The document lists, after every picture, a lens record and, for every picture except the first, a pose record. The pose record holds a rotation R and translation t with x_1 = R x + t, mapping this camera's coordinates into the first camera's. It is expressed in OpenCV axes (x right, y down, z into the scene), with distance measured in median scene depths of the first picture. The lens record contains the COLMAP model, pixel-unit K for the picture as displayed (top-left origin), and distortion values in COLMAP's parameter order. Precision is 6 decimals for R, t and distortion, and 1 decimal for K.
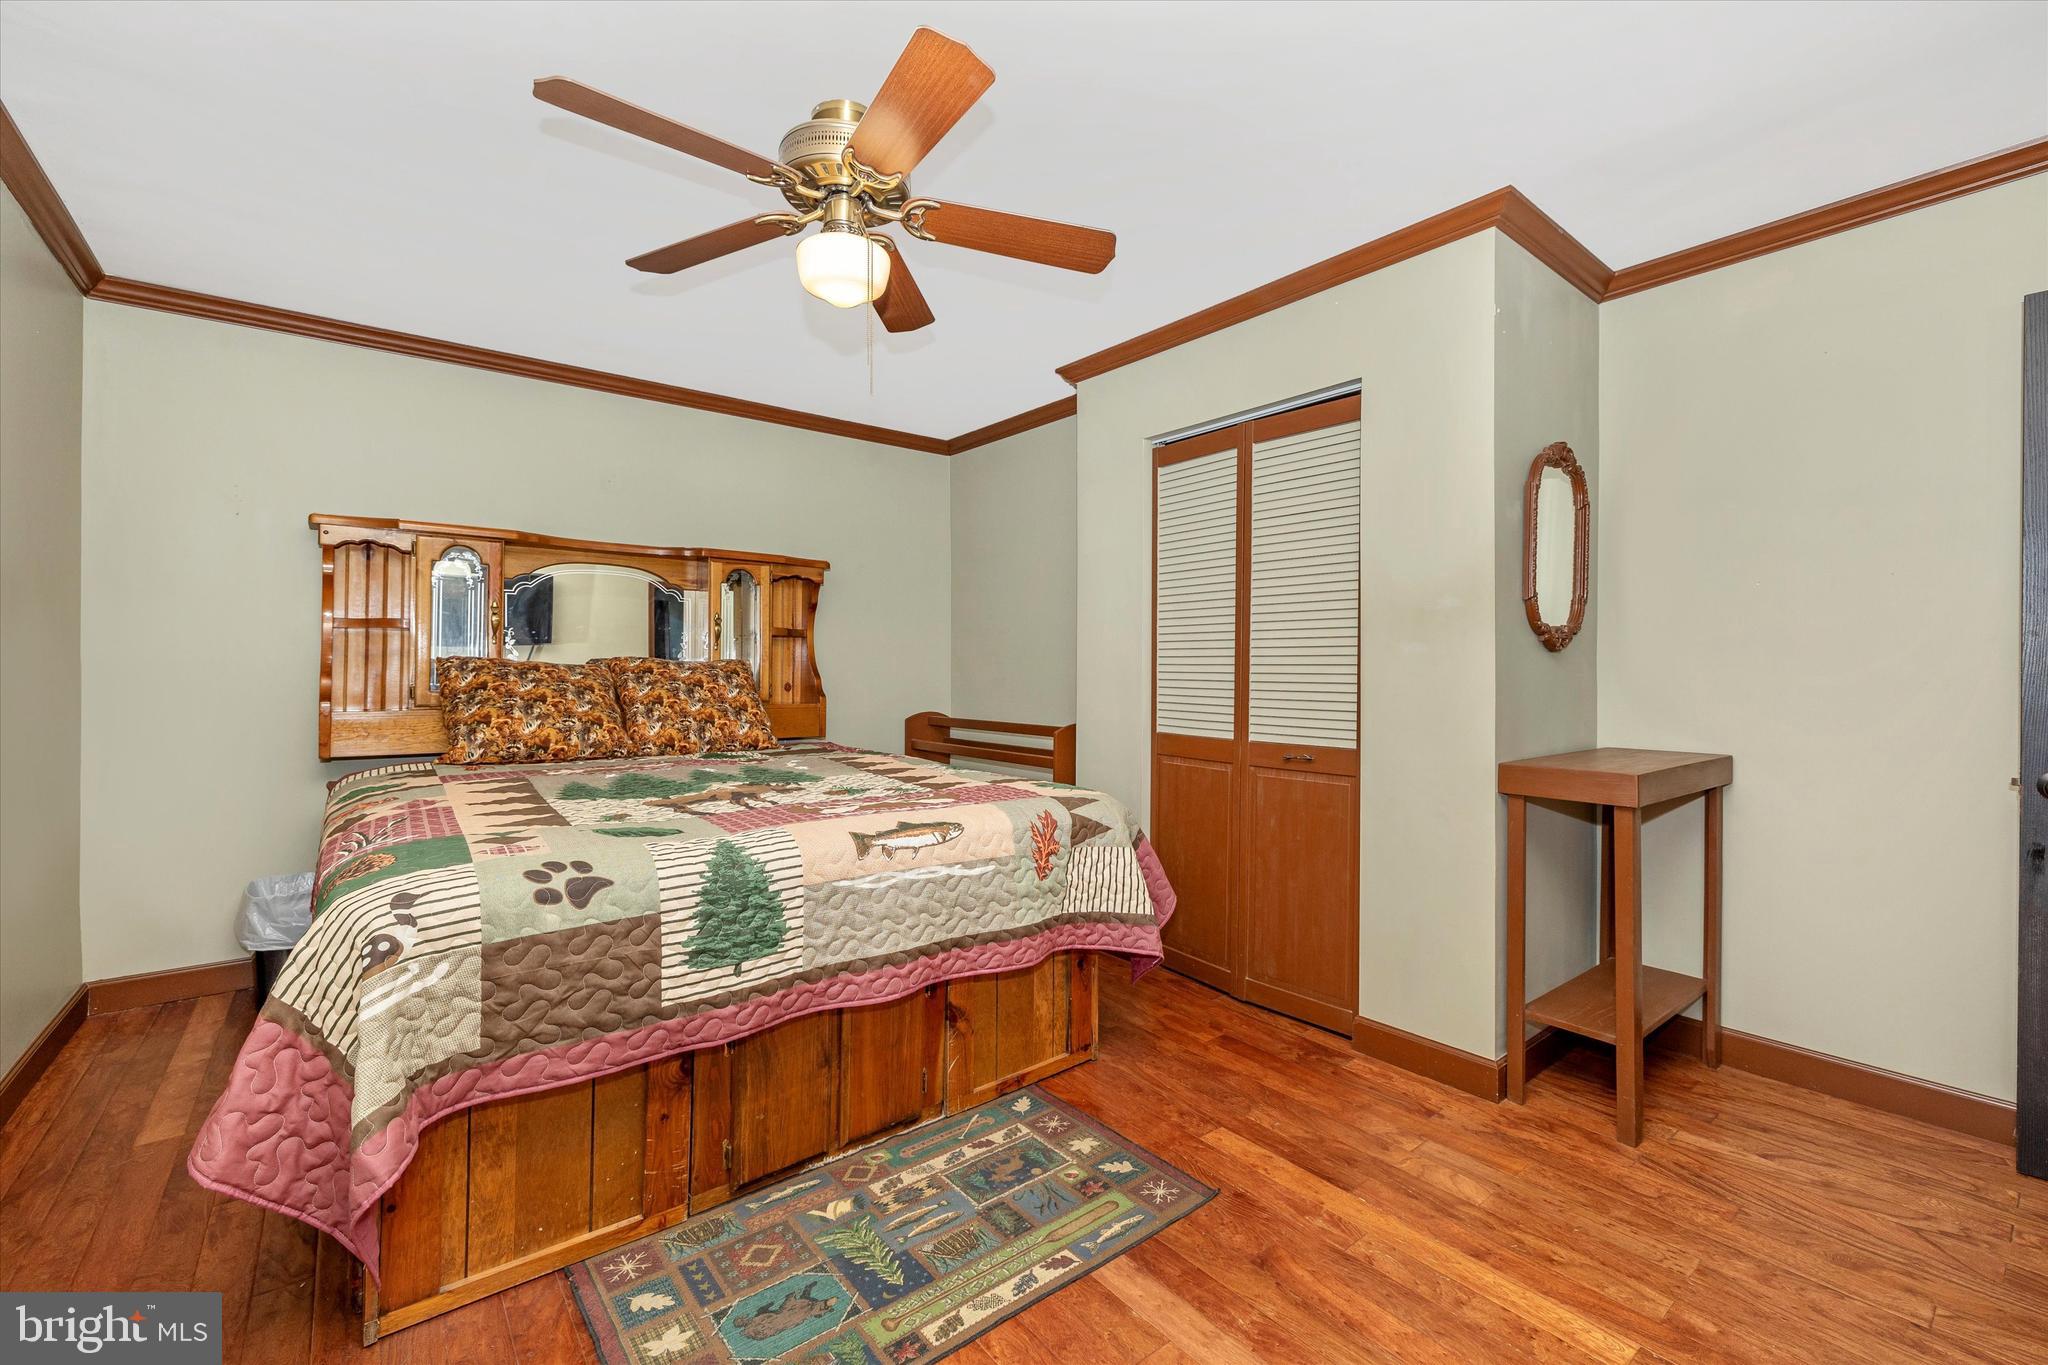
lens RADIAL K [[846.4, 0, 1020.0], [0, 846.4, 682.1], [0, 0, 1]] dist [0.000240, 0.000004]
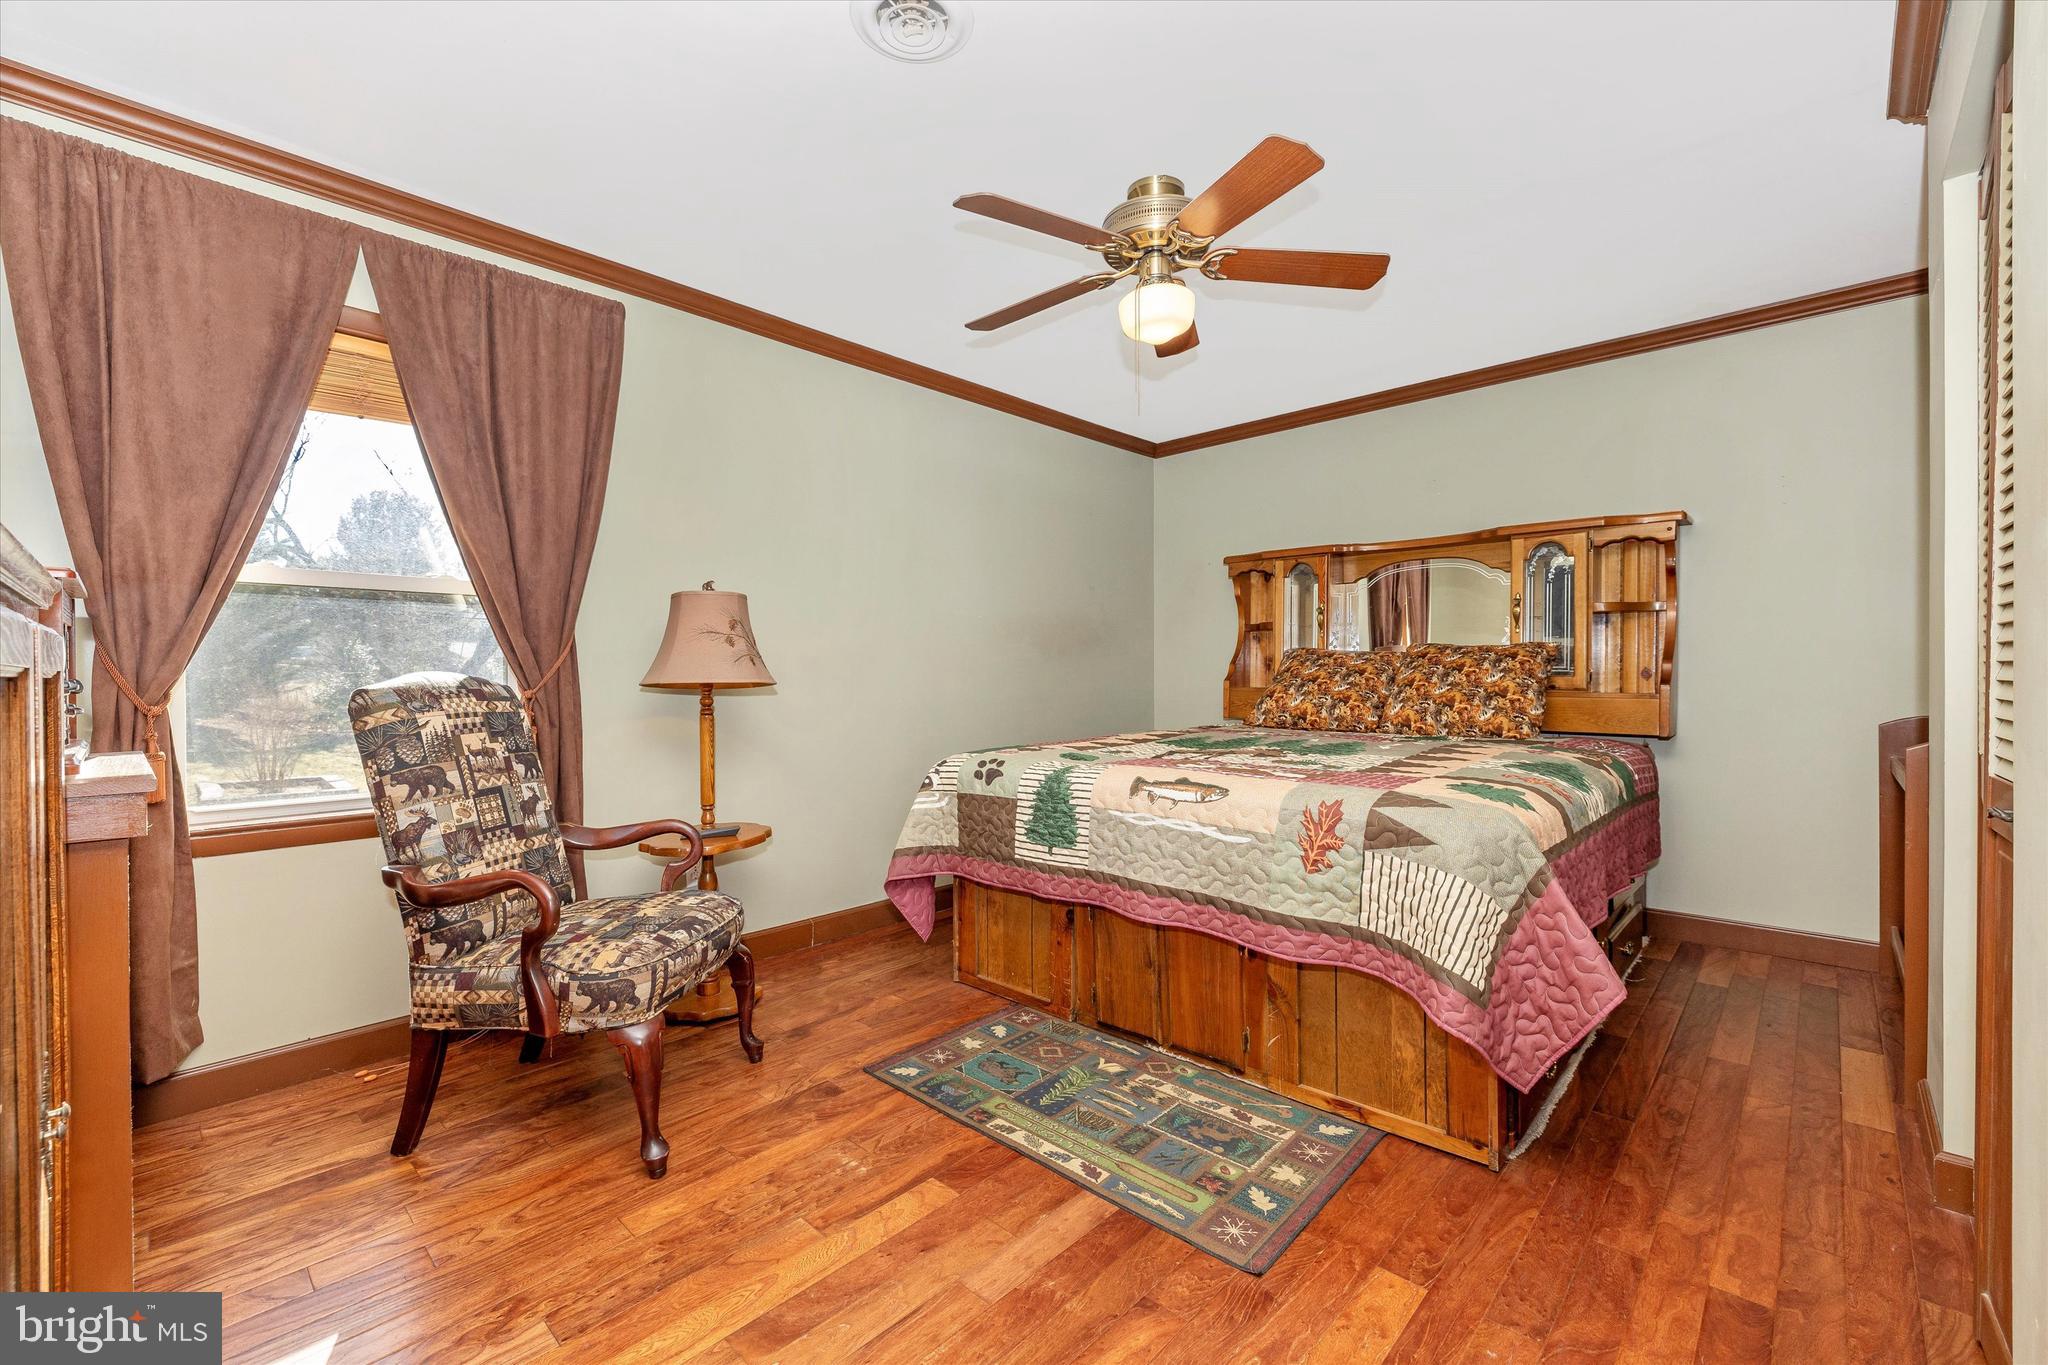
lens RADIAL K [[873.0, 0, 1051.3], [0, 873.0, 677.5], [0, 0, 1]] dist [-0.000788, -0.000236]
pose [[0.157930, -0.001027, -0.987450, 1.021128], [-0.009246, 0.999954, -0.002518, 0.037288], [0.987407, 0.009528, 0.157913, 0.666450]]
